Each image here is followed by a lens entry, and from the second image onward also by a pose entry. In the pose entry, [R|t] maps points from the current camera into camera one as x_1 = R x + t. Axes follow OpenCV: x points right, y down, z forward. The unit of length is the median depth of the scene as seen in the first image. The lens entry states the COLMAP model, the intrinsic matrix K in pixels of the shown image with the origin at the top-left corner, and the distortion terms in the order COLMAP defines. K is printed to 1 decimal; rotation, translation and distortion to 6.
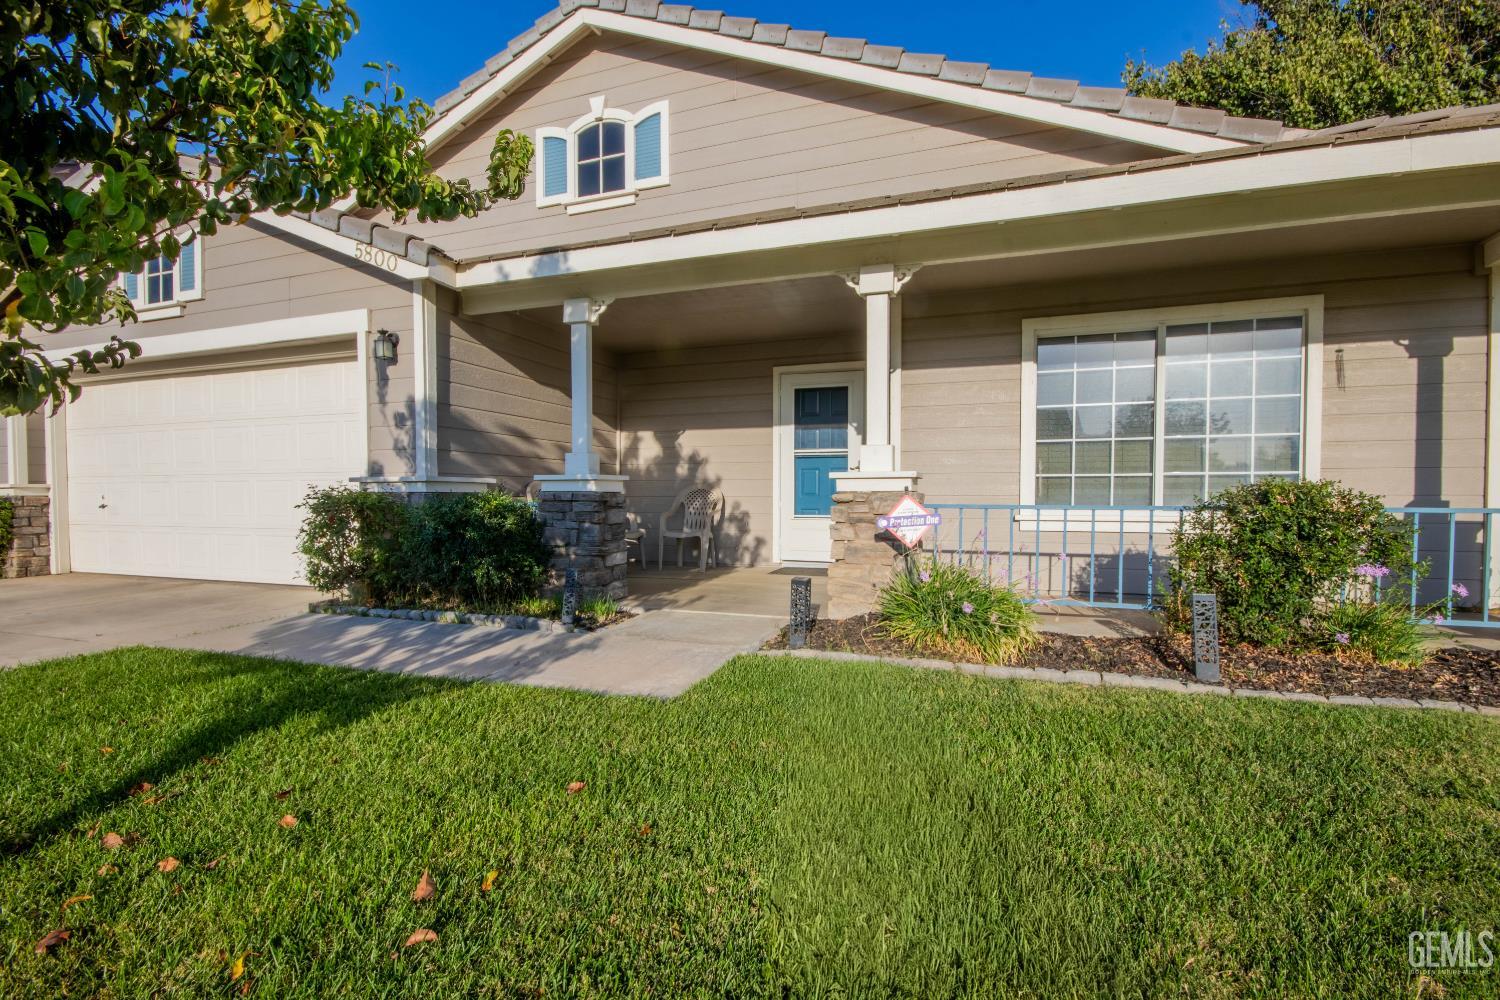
lens RADIAL K [[715.5, 0, 742.5], [0, 715.5, 505.5], [0, 0, 1]] dist [-0.000221, -0.000785]
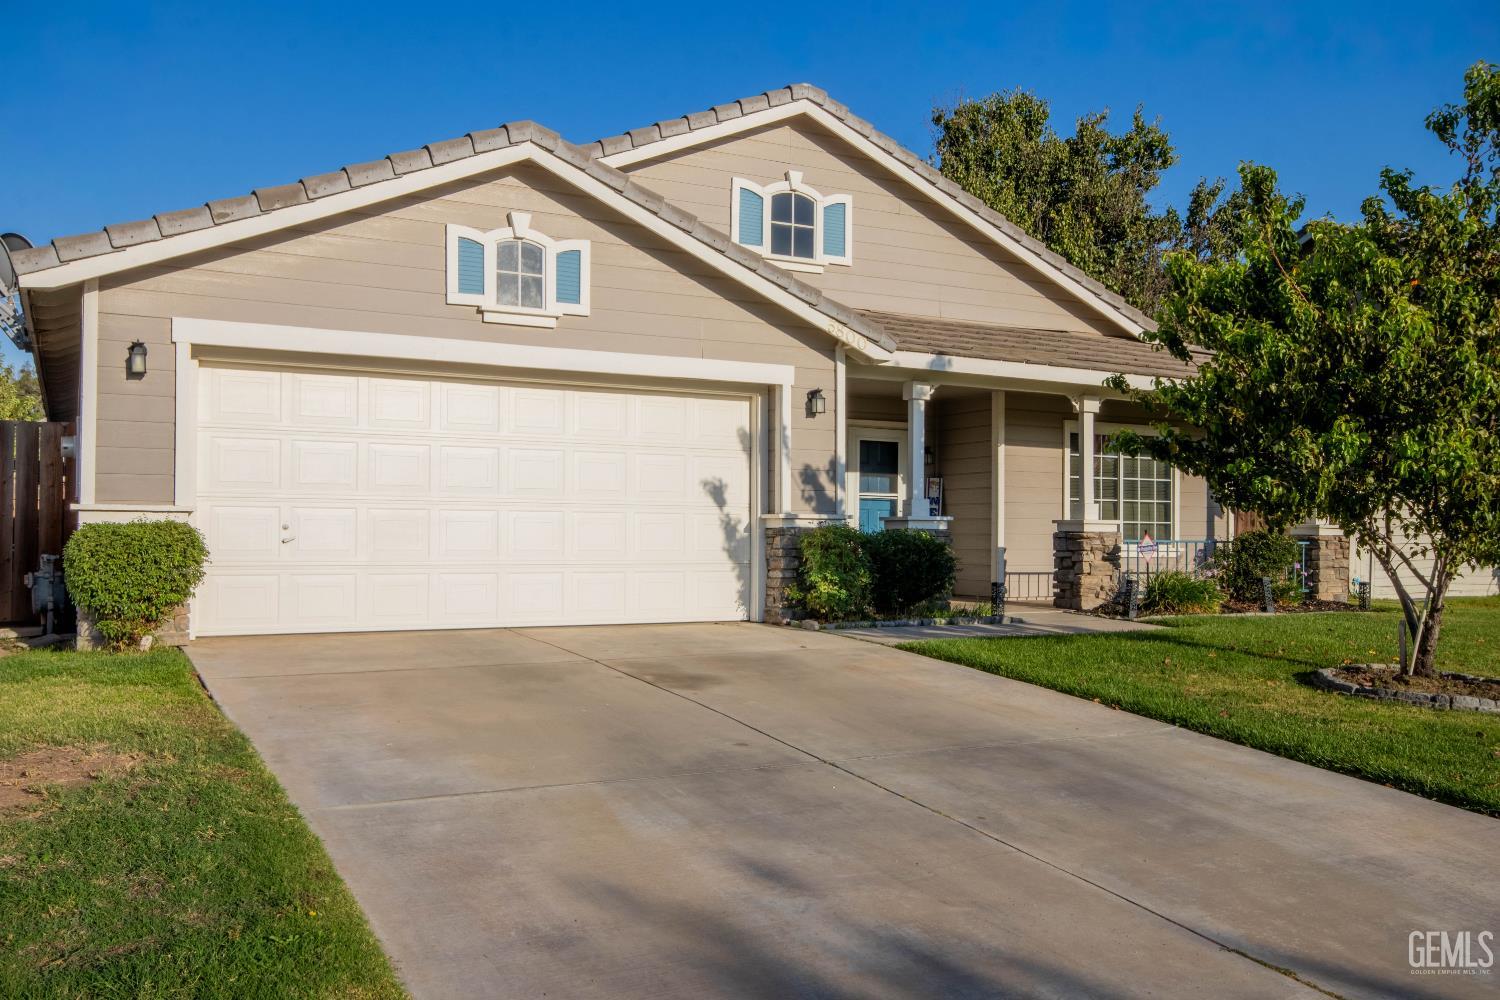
lens RADIAL K [[1264.8, 0, 750.0], [0, 1264.8, 500.0], [0, 0, 1]] dist [0.000824, -0.004535]
pose [[0.650250, 0.029967, 0.759129, -1.785259], [0.002427, 0.999135, -0.041521, 0.019339], [-0.759716, 0.028842, 0.649615, -0.210782]]
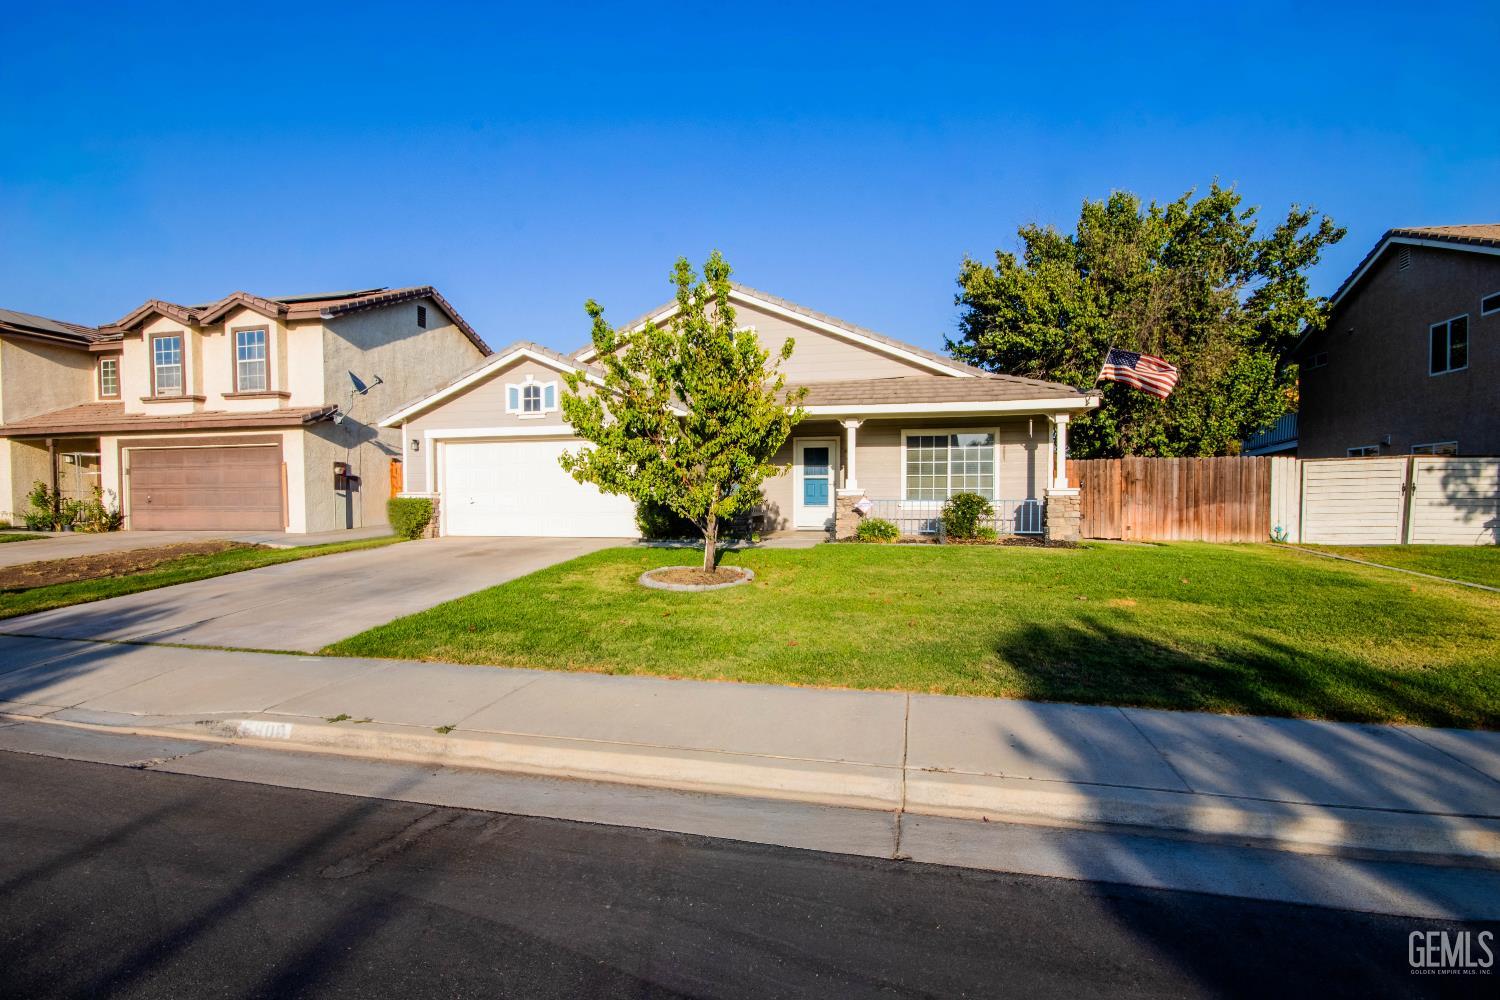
lens RADIAL K [[715.5, 0, 742.5], [0, 715.5, 505.5], [0, 0, 1]] dist [-0.000221, -0.000785]
pose [[0.991972, -0.003871, 0.126398, -0.437676], [0.004129, 0.999990, -0.001782, 0.017431], [-0.126390, 0.002290, 0.991978, -1.290174]]
